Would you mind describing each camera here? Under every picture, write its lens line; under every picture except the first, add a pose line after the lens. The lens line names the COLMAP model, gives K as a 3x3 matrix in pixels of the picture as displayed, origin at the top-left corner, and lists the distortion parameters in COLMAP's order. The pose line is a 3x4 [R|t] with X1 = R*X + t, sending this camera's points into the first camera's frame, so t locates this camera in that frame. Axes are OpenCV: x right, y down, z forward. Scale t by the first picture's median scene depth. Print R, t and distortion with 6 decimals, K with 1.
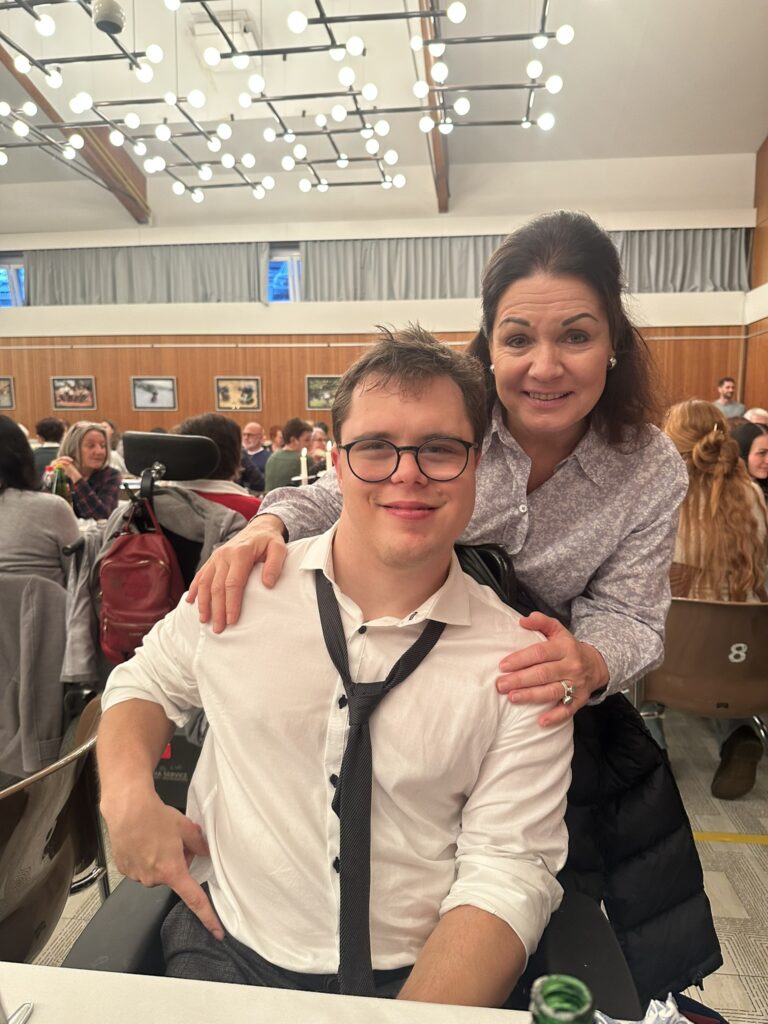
lens RADIAL K [[720.5, 0, 383.8], [0, 720.5, 509.9], [0, 0, 1]] dist [-0.000094, -0.000279]
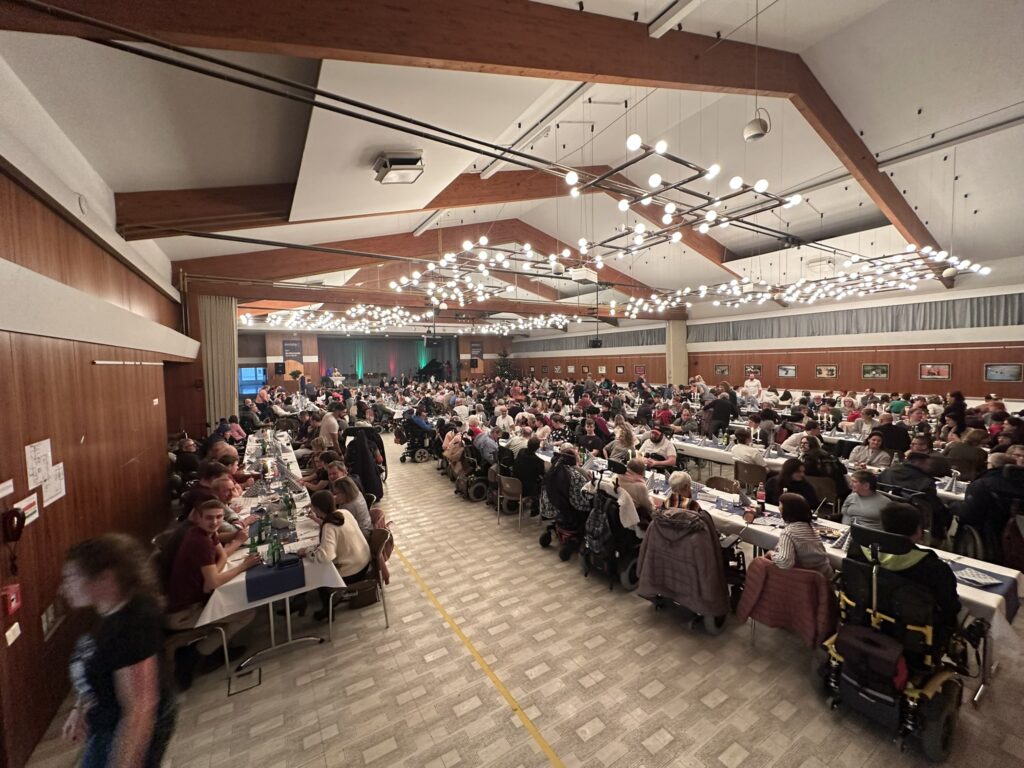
lens RADIAL K [[407.7, 0, 510.3], [0, 407.7, 383.6], [0, 0, 1]] dist [0.000783, 0.000090]
pose [[0.635148, 0.030878, -0.771773, 0.190075], [-0.082318, 0.996216, -0.027888, 0.007593], [0.767991, 0.081244, 0.635287, -0.717727]]
